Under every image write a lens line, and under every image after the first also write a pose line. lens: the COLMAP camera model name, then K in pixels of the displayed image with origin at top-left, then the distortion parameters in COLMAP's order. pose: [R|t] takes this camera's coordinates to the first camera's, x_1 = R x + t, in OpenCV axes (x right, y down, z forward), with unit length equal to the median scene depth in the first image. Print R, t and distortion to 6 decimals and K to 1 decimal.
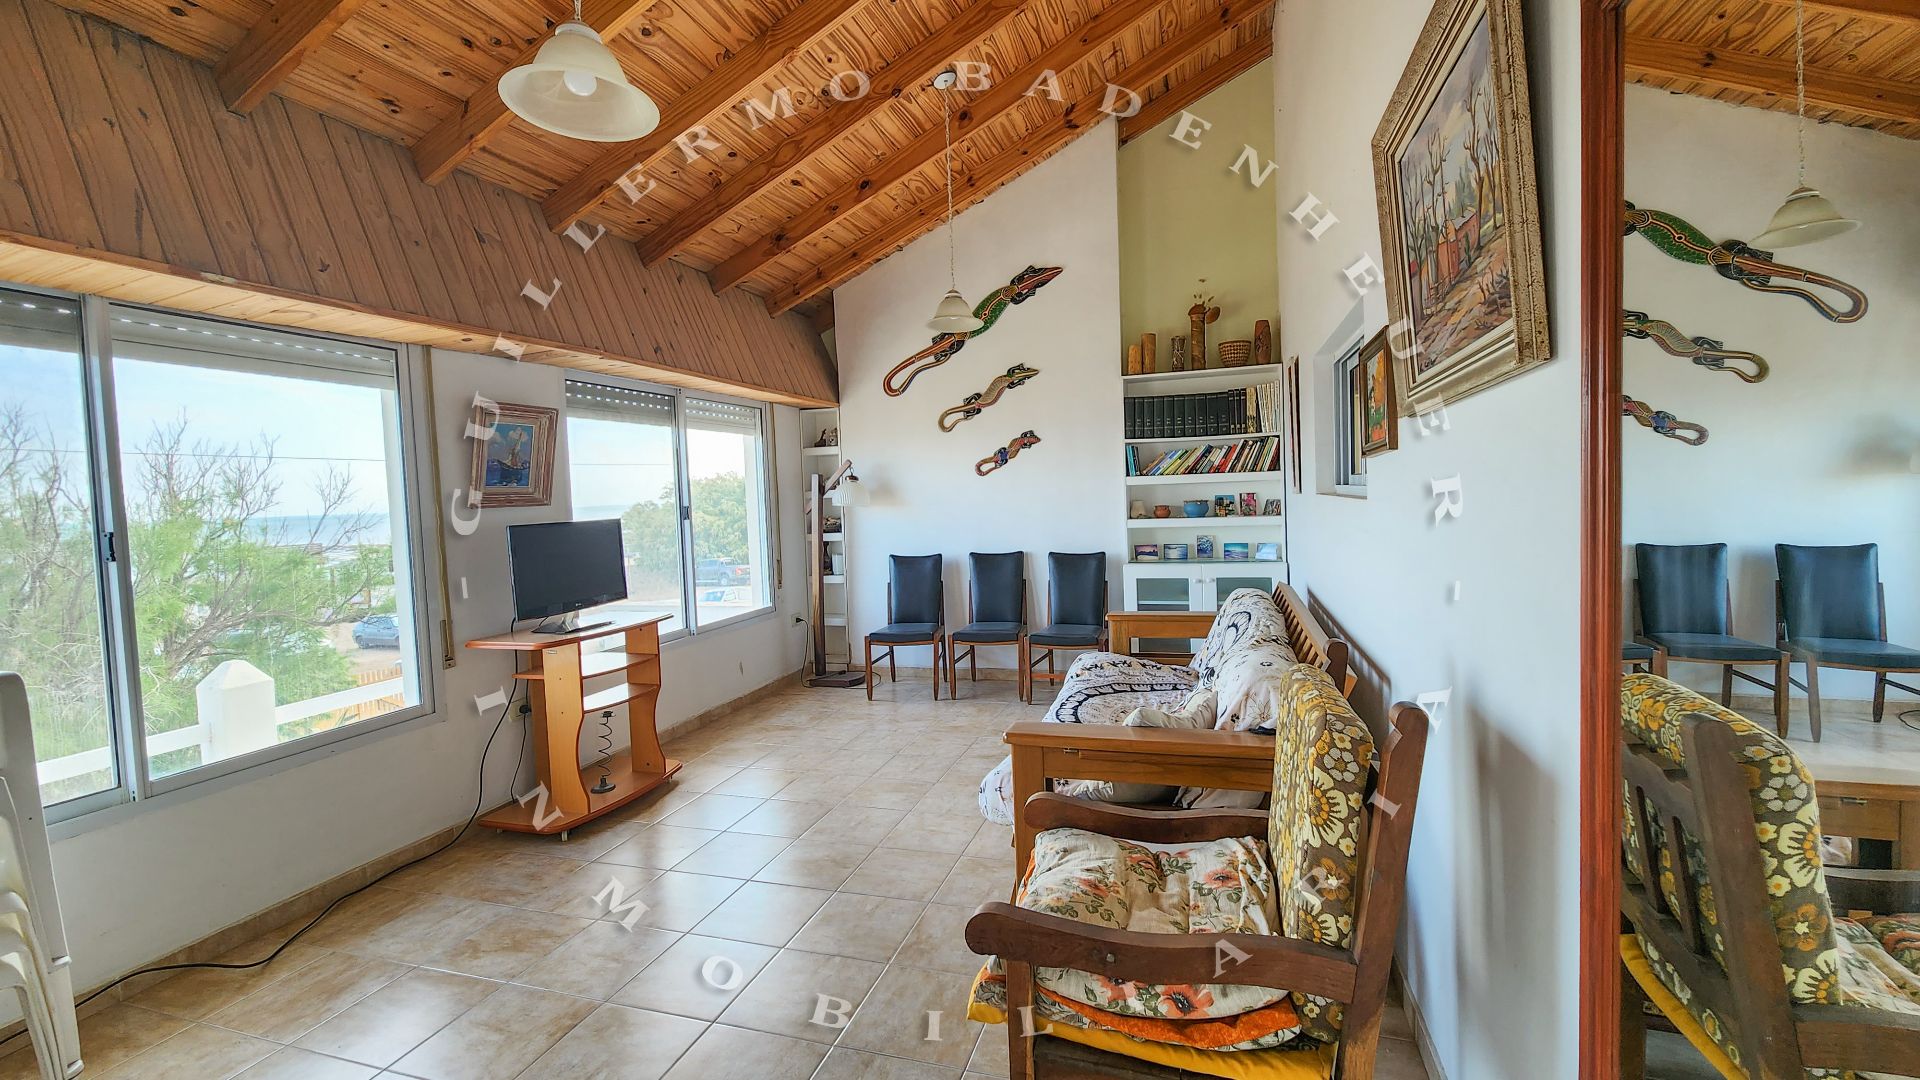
lens RADIAL K [[785.1, 0, 963.3], [0, 785.1, 529.3], [0, 0, 1]] dist [-0.009024, 0.002238]
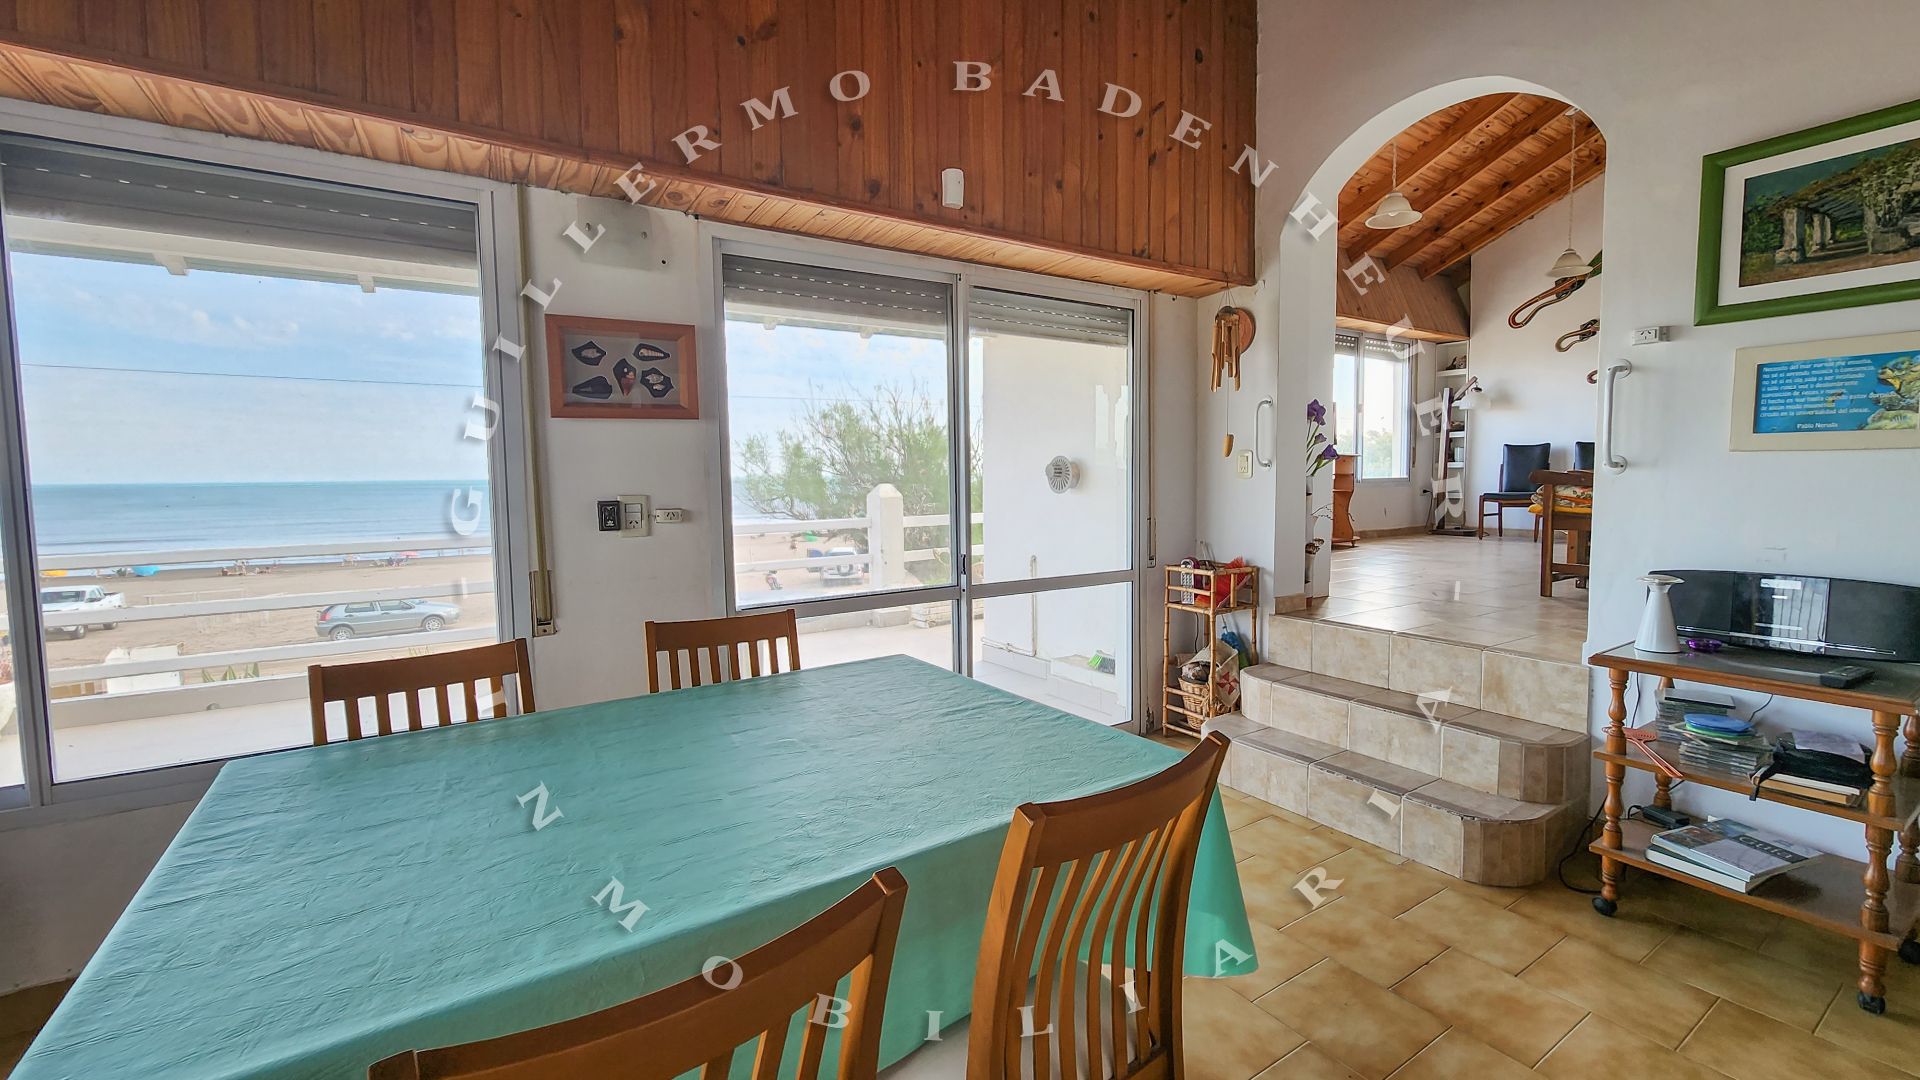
lens RADIAL K [[785.1, 0, 979.6], [0, 785.1, 528.2], [0, 0, 1]] dist [-0.009024, 0.002238]
pose [[0.776505, 0.070382, -0.626168, 0.062747], [-0.046411, 0.997431, 0.054558, 0.151476], [0.628400, -0.013304, 0.777777, -0.668414]]
